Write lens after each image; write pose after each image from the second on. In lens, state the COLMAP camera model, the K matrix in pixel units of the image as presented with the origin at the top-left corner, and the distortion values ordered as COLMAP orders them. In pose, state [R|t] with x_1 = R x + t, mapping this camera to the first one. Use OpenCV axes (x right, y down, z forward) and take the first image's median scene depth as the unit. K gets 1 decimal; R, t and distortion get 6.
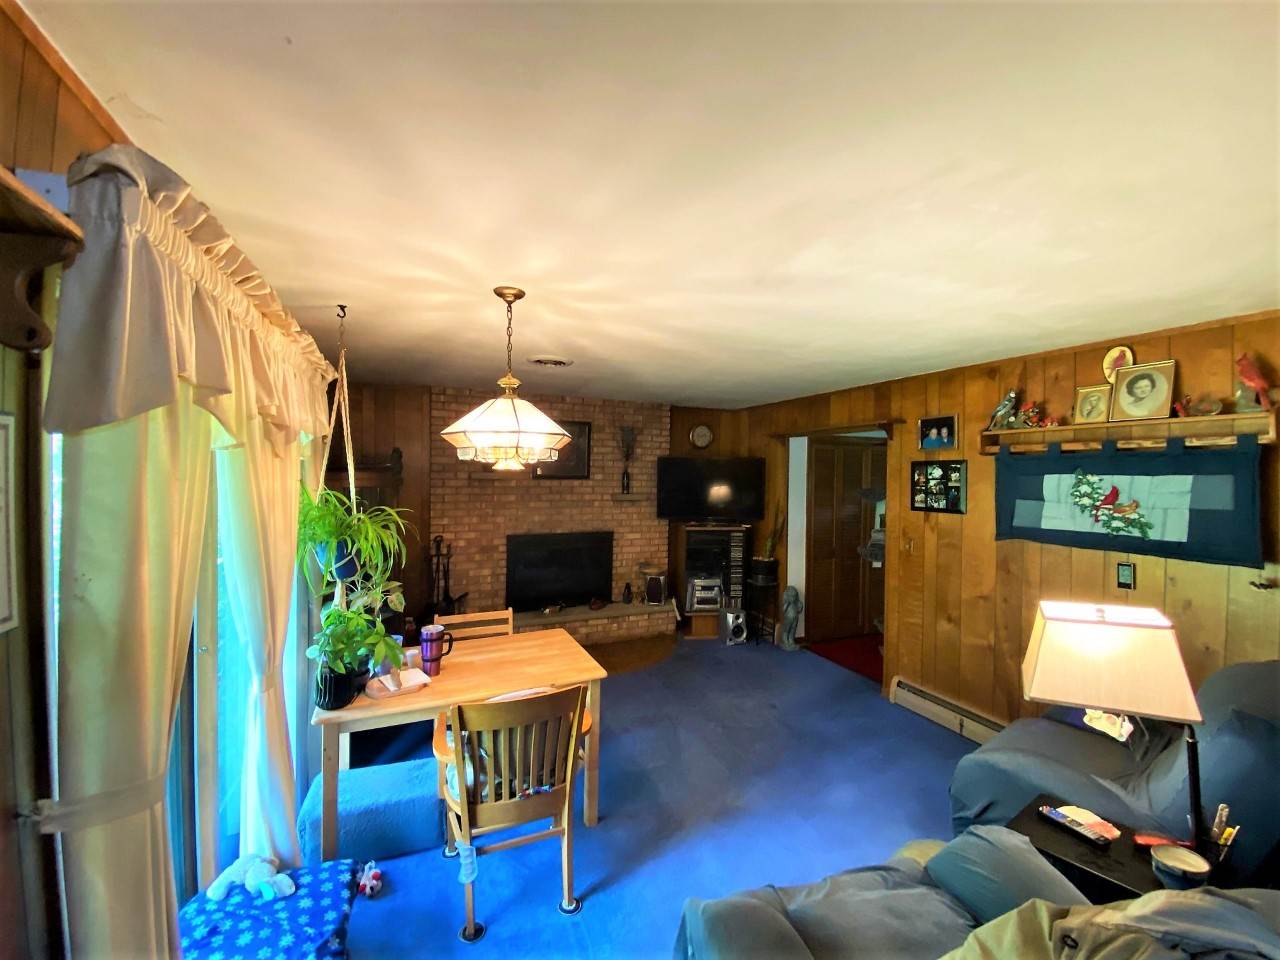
lens RADIAL K [[533.1, 0, 638.8], [0, 533.1, 472.8], [0, 0, 1]] dist [-0.000239, -0.000164]
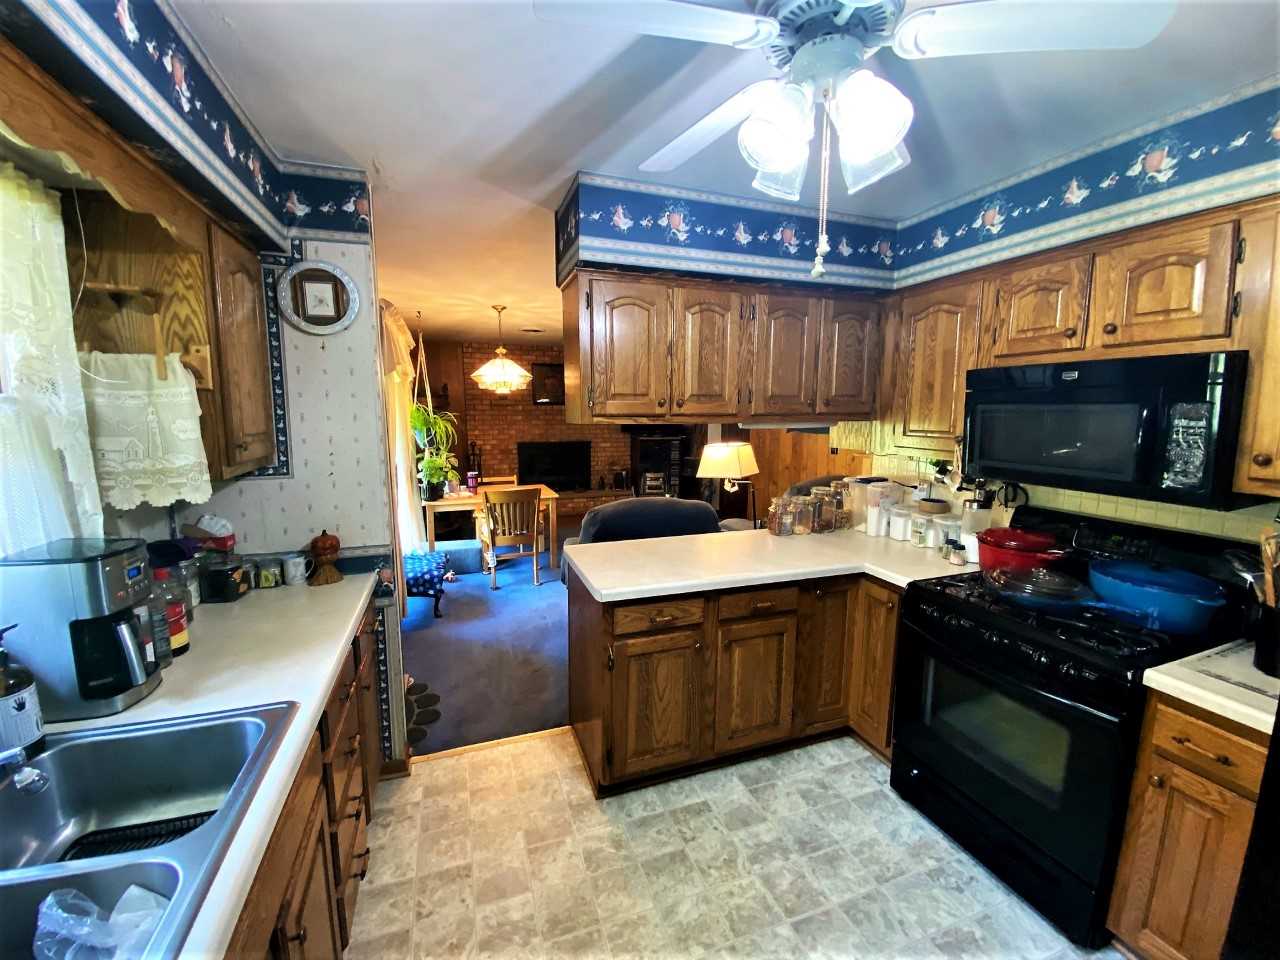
lens RADIAL K [[533.1, 0, 643.9], [0, 533.1, 486.8], [0, 0, 1]] dist [-0.000239, -0.000164]
pose [[0.998827, -0.005179, -0.048148, 0.195815], [0.012011, 0.989693, 0.142699, 0.032261], [0.046912, -0.143110, 0.988594, -0.530801]]
